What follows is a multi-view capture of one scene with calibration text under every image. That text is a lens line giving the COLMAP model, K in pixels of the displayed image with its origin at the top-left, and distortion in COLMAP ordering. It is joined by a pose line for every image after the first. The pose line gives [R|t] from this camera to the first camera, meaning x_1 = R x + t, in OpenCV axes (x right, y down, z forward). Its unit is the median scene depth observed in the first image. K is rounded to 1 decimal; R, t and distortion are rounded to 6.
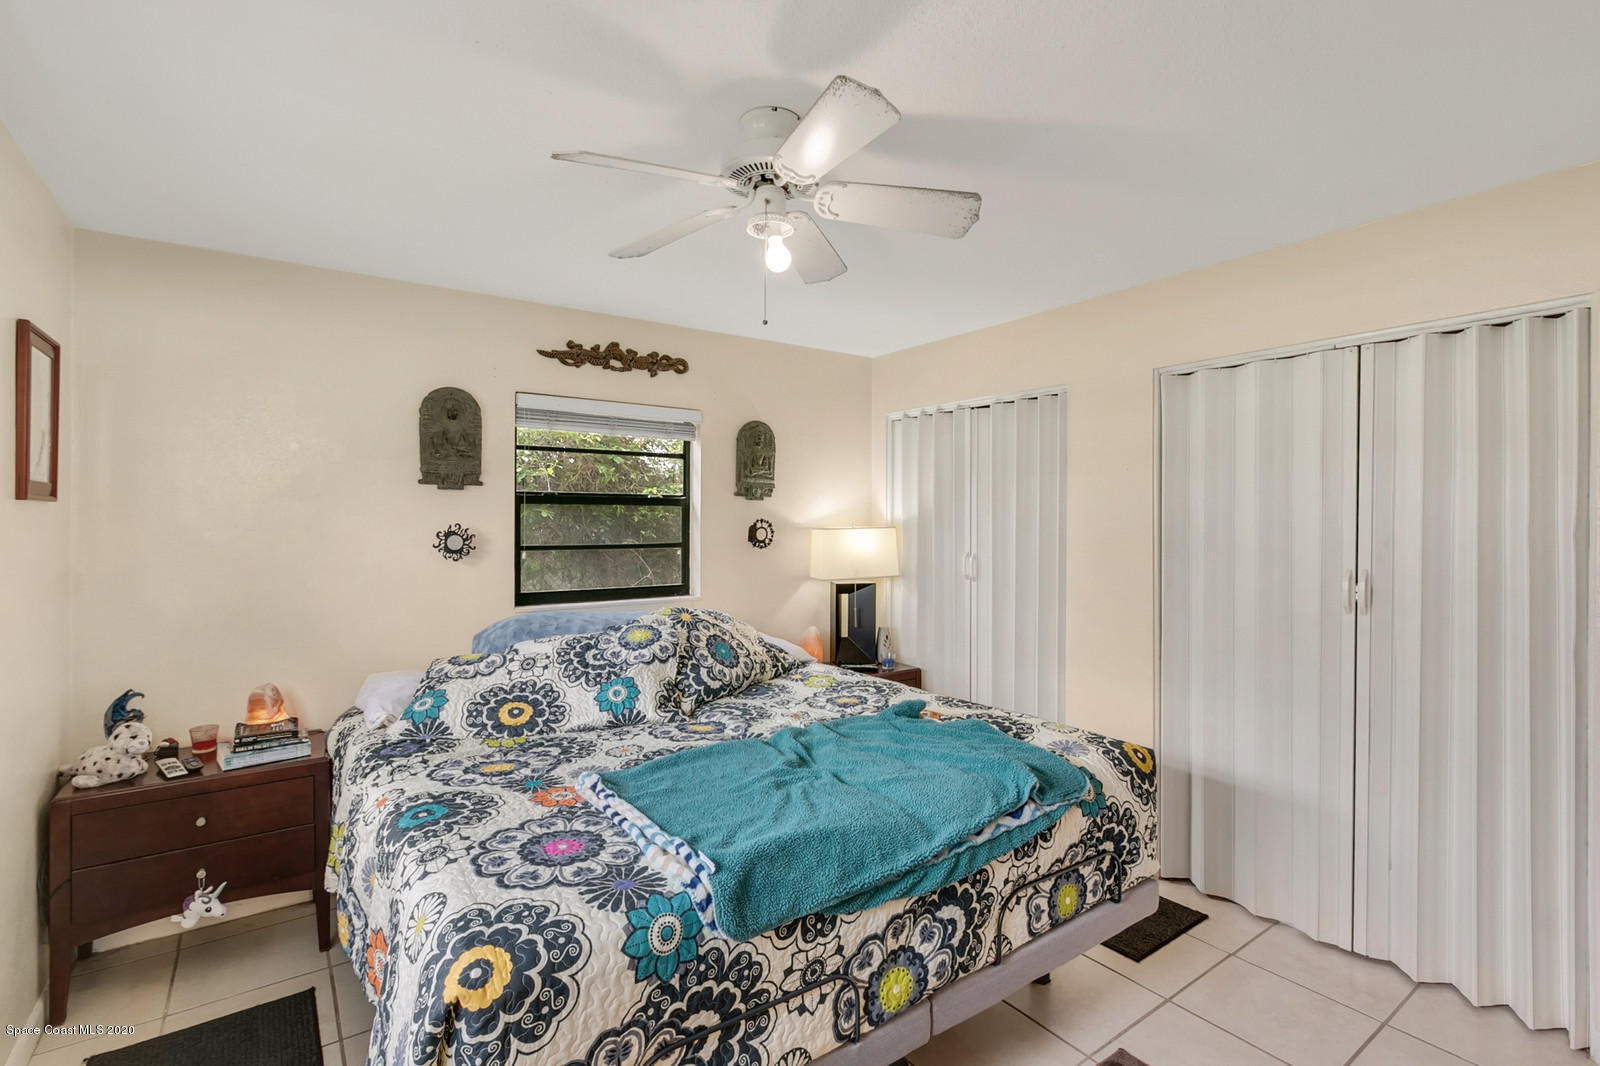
lens RADIAL K [[747.0, 0, 783.7], [0, 747.0, 525.2], [0, 0, 1]] dist [0.000328, -0.000007]
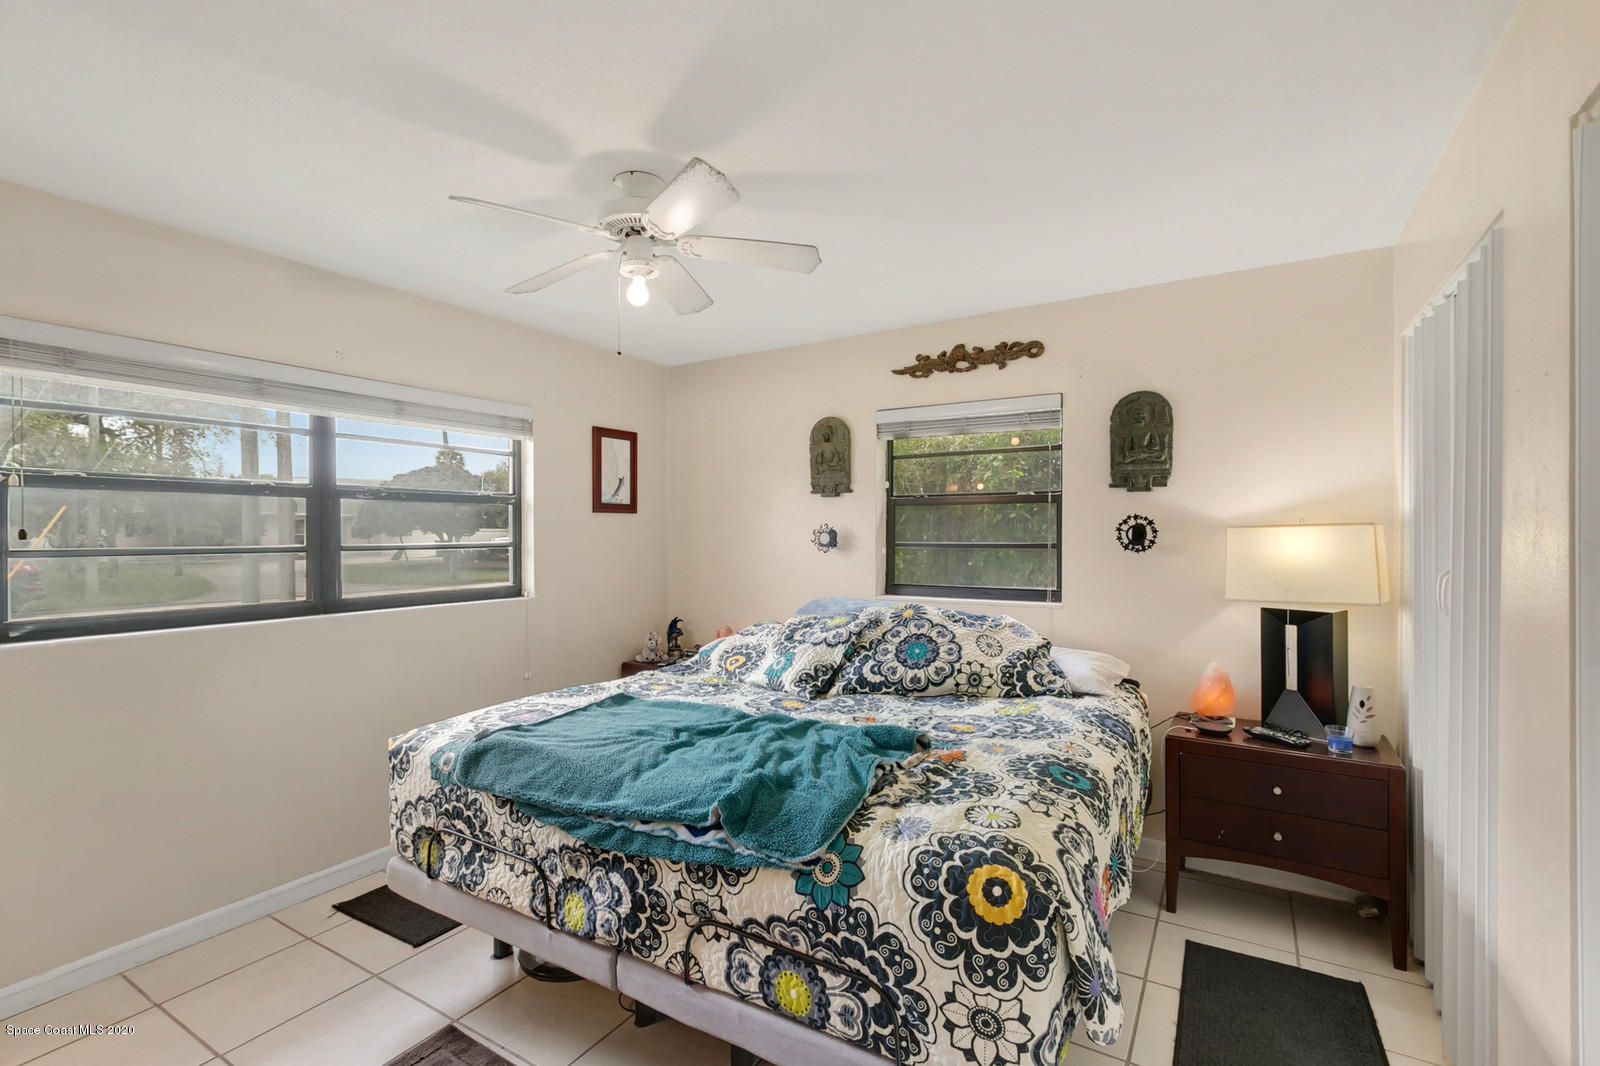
lens RADIAL K [[747.0, 0, 783.7], [0, 747.0, 525.2], [0, 0, 1]] dist [0.000328, -0.000007]
pose [[0.377893, -0.009294, -0.925803, 0.995983], [-0.000278, 0.999948, -0.010152, 0.019697], [0.925849, 0.004094, 0.377871, 0.626916]]
